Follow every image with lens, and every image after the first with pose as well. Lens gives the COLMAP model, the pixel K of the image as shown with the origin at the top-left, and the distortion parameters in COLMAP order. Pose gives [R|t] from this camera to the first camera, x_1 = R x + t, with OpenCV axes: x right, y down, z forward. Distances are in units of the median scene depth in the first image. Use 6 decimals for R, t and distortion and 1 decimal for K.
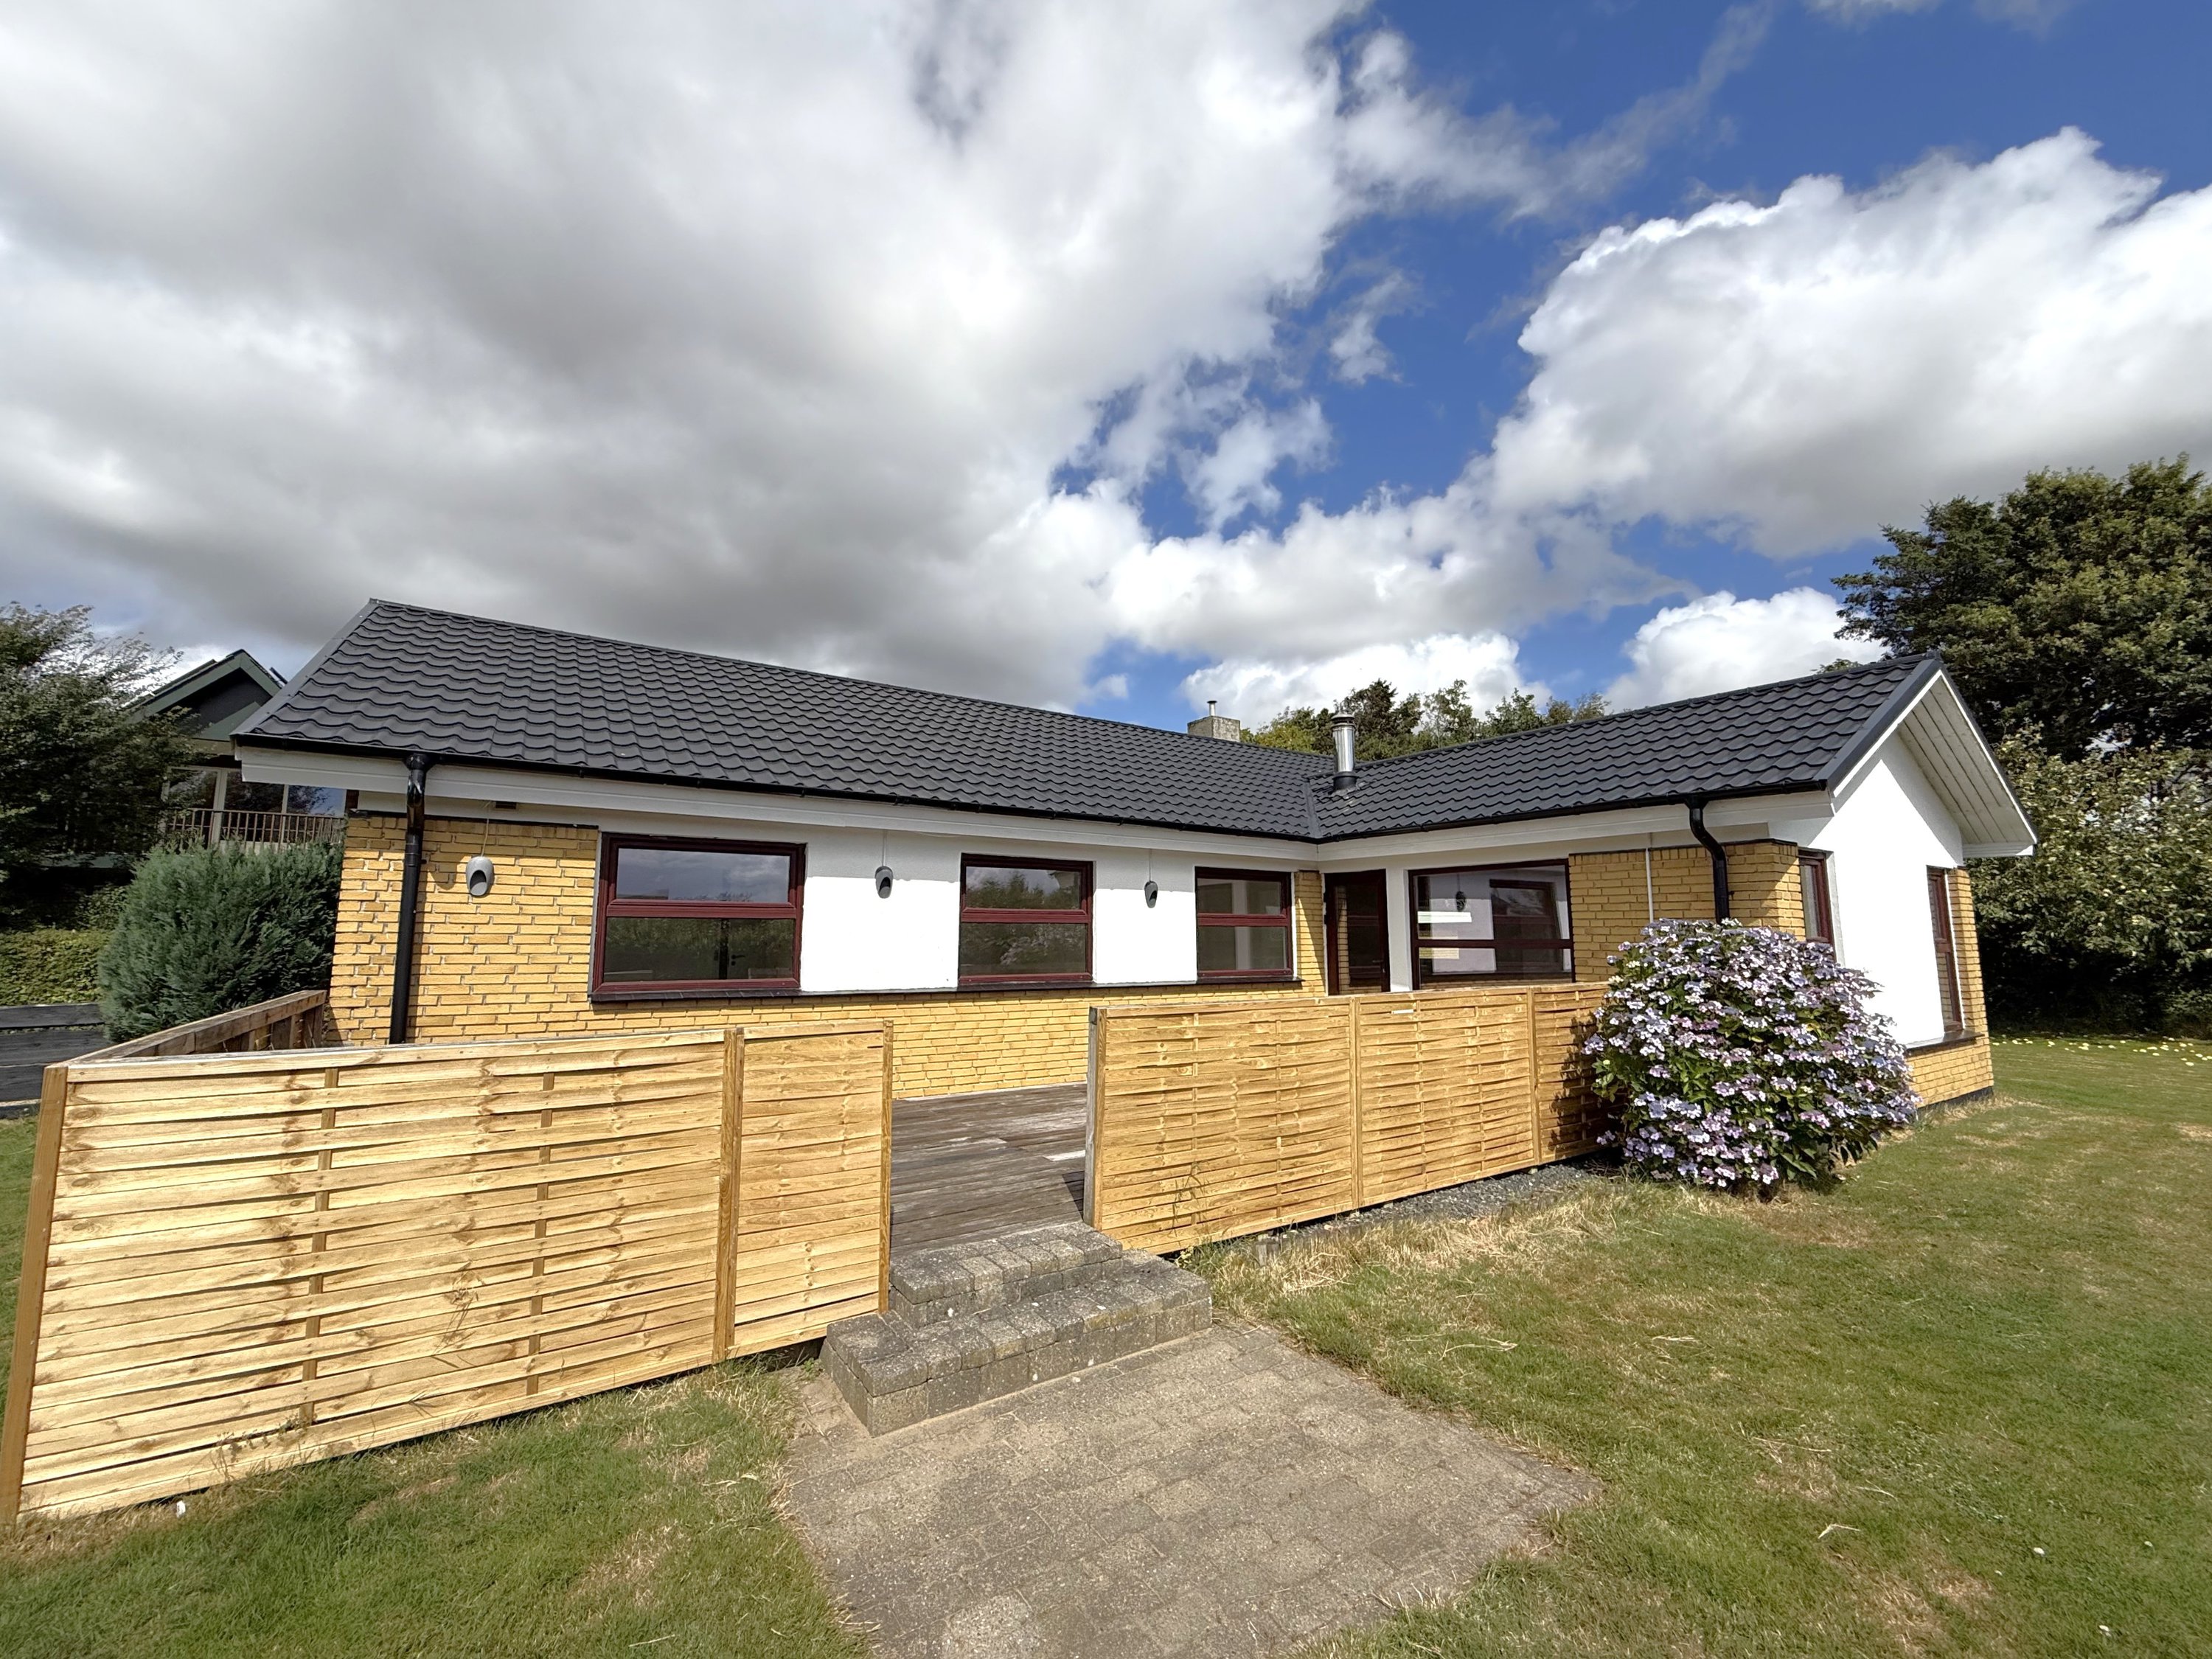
lens RADIAL K [[893.8, 0, 1114.3], [0, 893.8, 826.8], [0, 0, 1]] dist [0.000201, 0.000145]
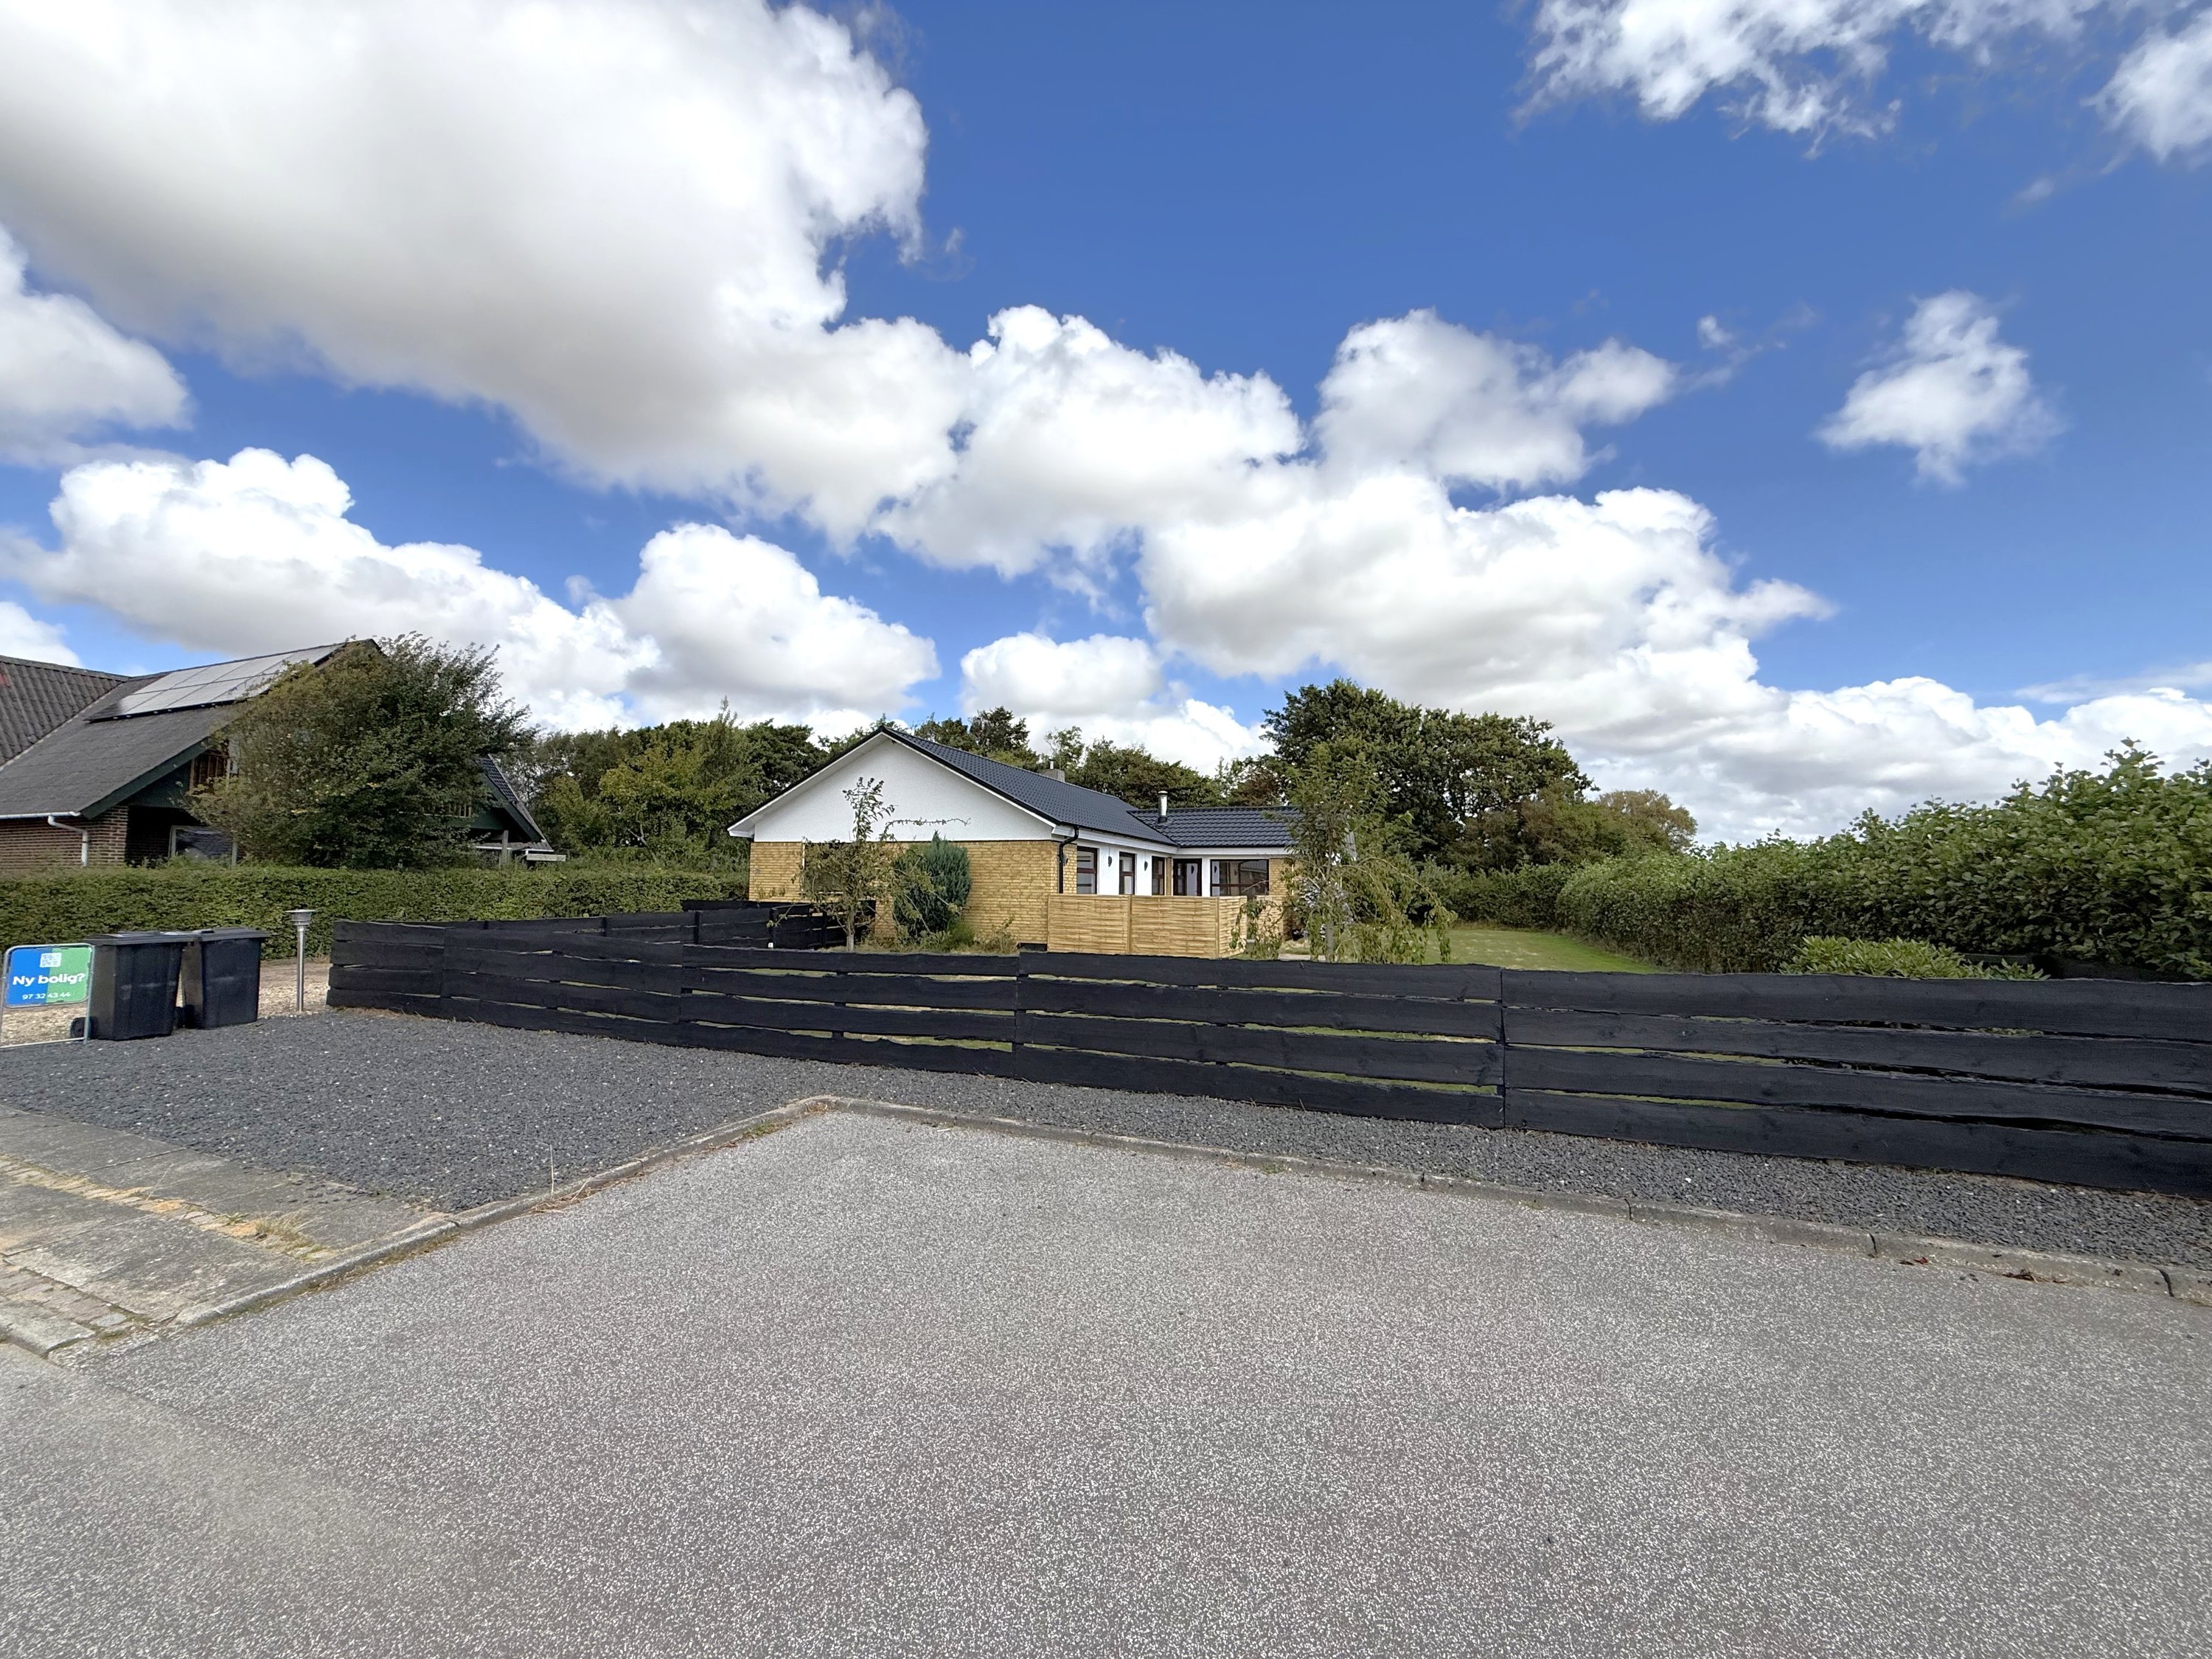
lens RADIAL K [[893.3, 0, 1112.0], [0, 893.3, 801.1], [0, 0, 1]] dist [-0.000586, -0.000117]
pose [[0.808247, 0.066909, 0.585029, -2.580019], [-0.081471, 0.996675, -0.001432, -0.171698], [-0.583180, -0.046506, 0.811011, -1.793974]]
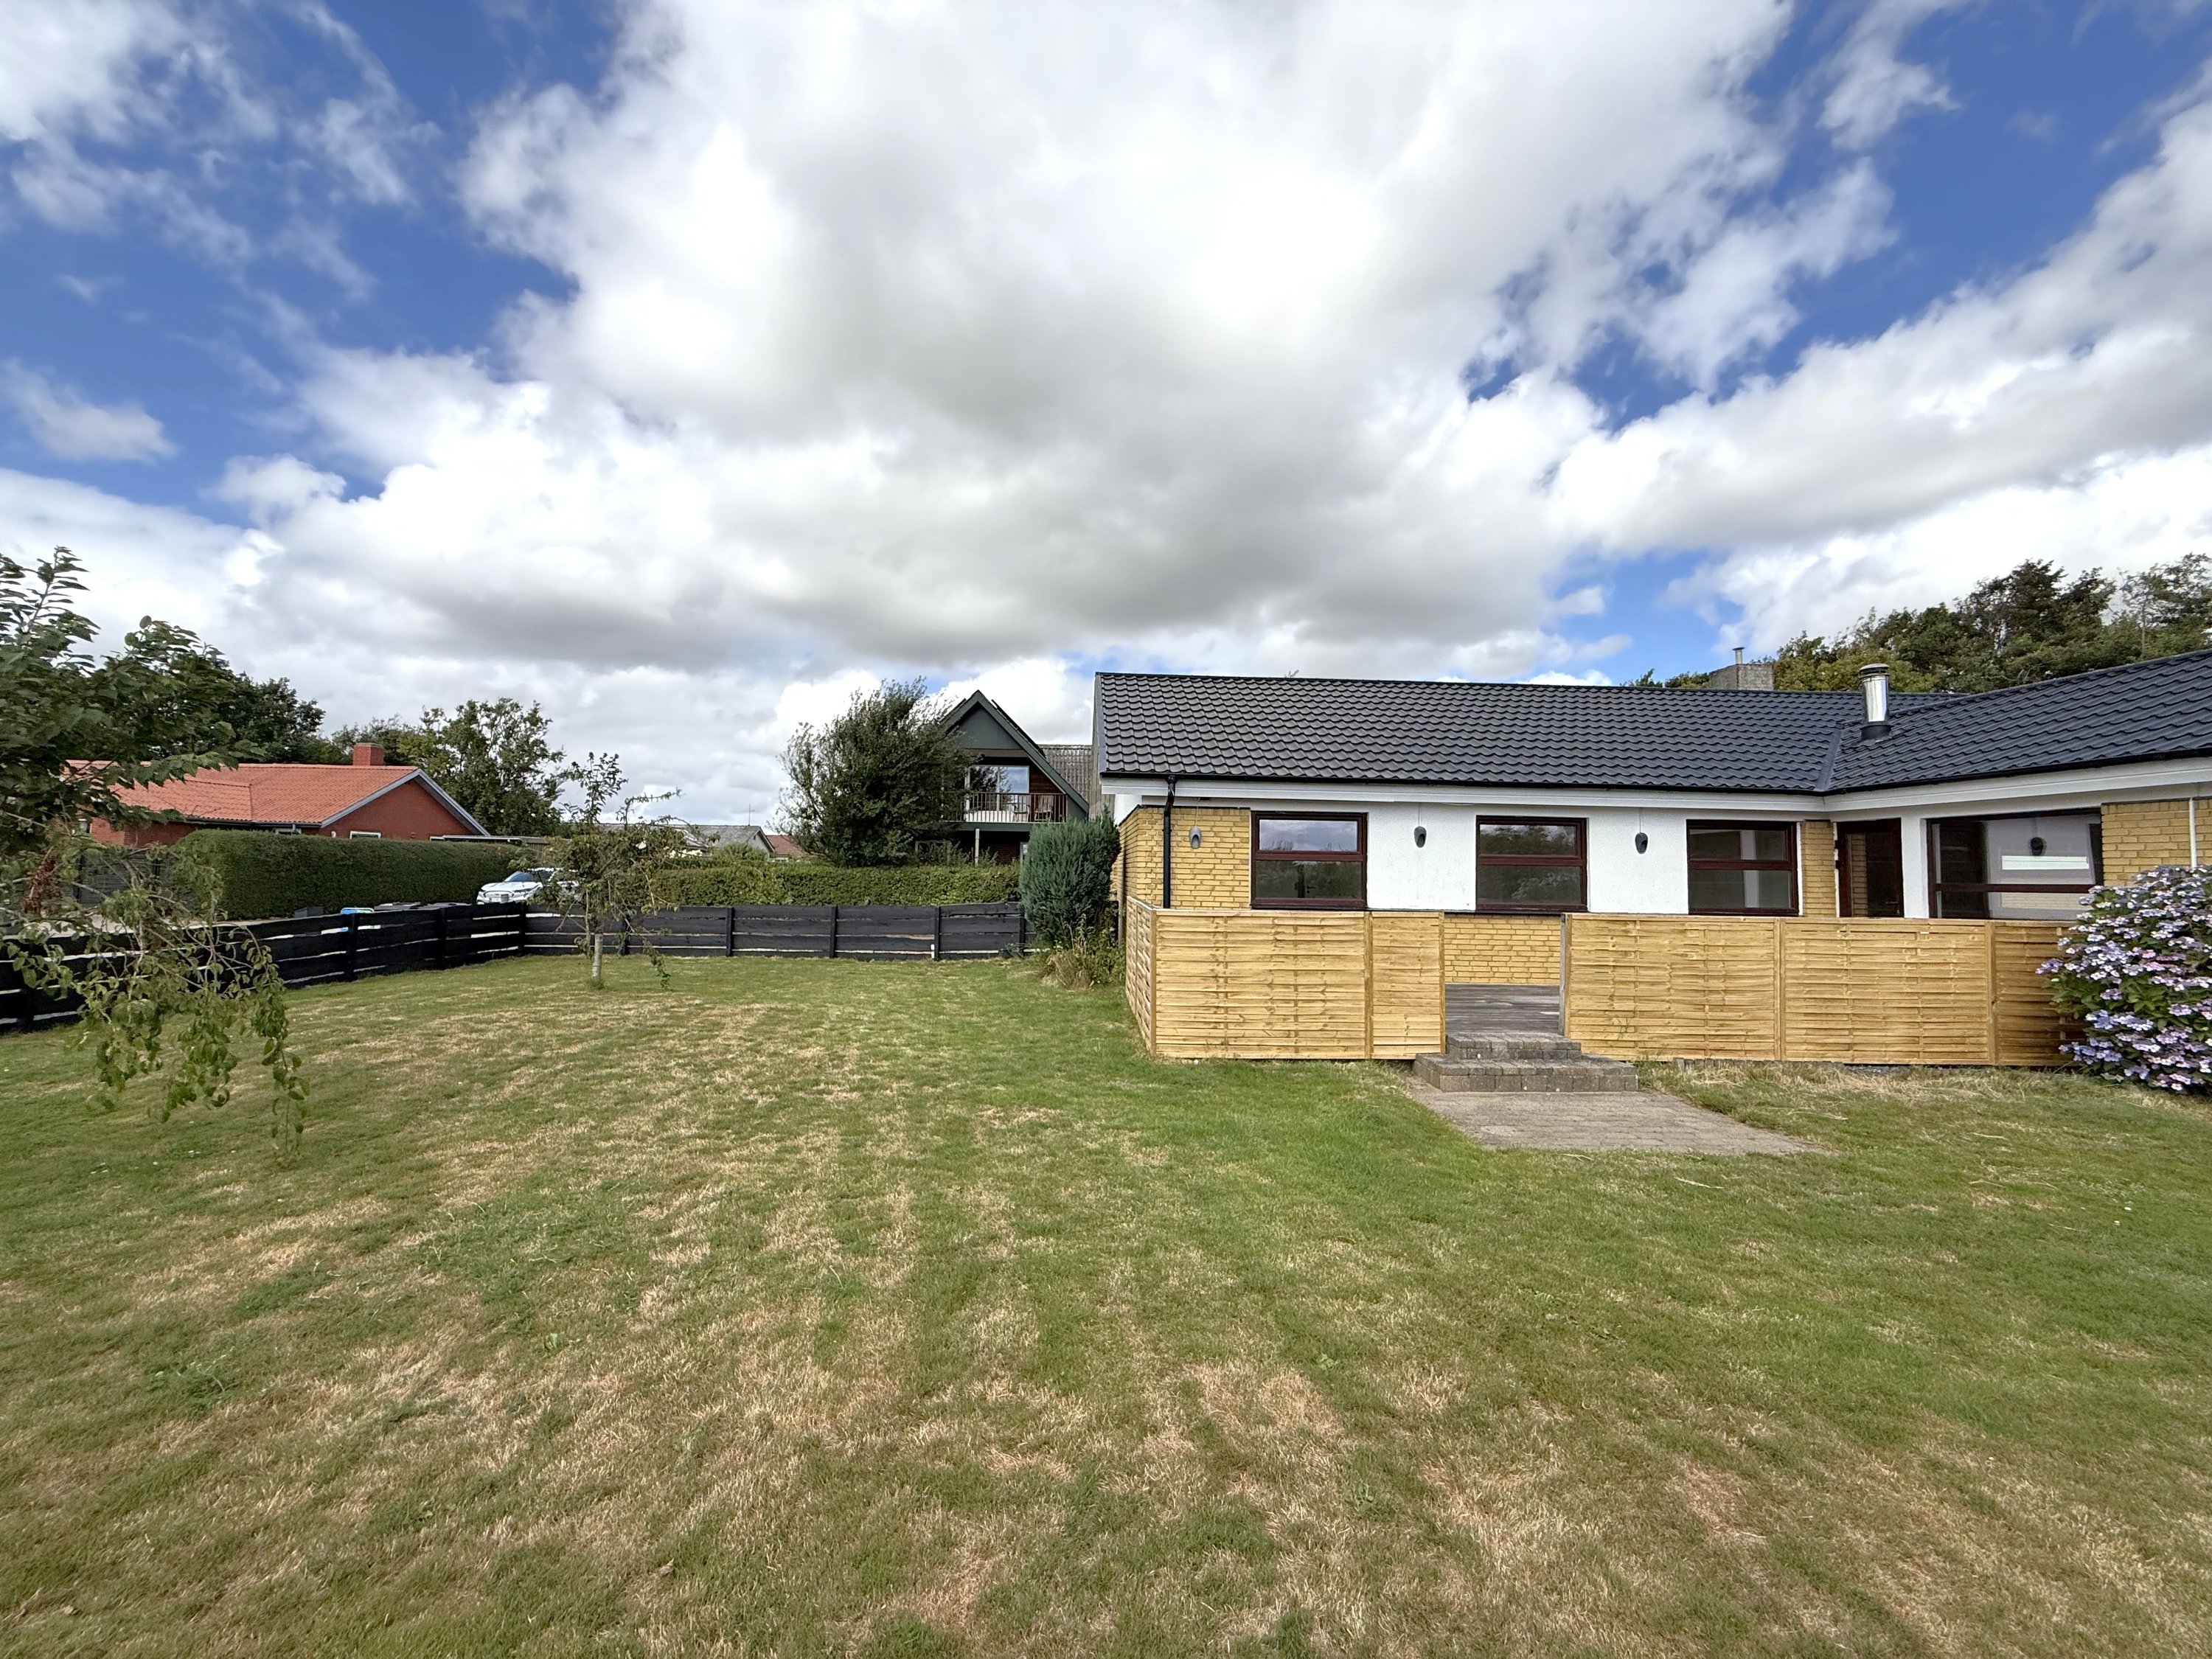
lens RADIAL K [[893.8, 0, 1109.2], [0, 893.8, 834.7], [0, 0, 1]] dist [0.000201, 0.000145]
pose [[0.848956, -0.010686, -0.528355, 0.107395], [0.048185, 0.997196, 0.057255, -0.064185], [0.526262, -0.074065, 0.847091, -0.667327]]
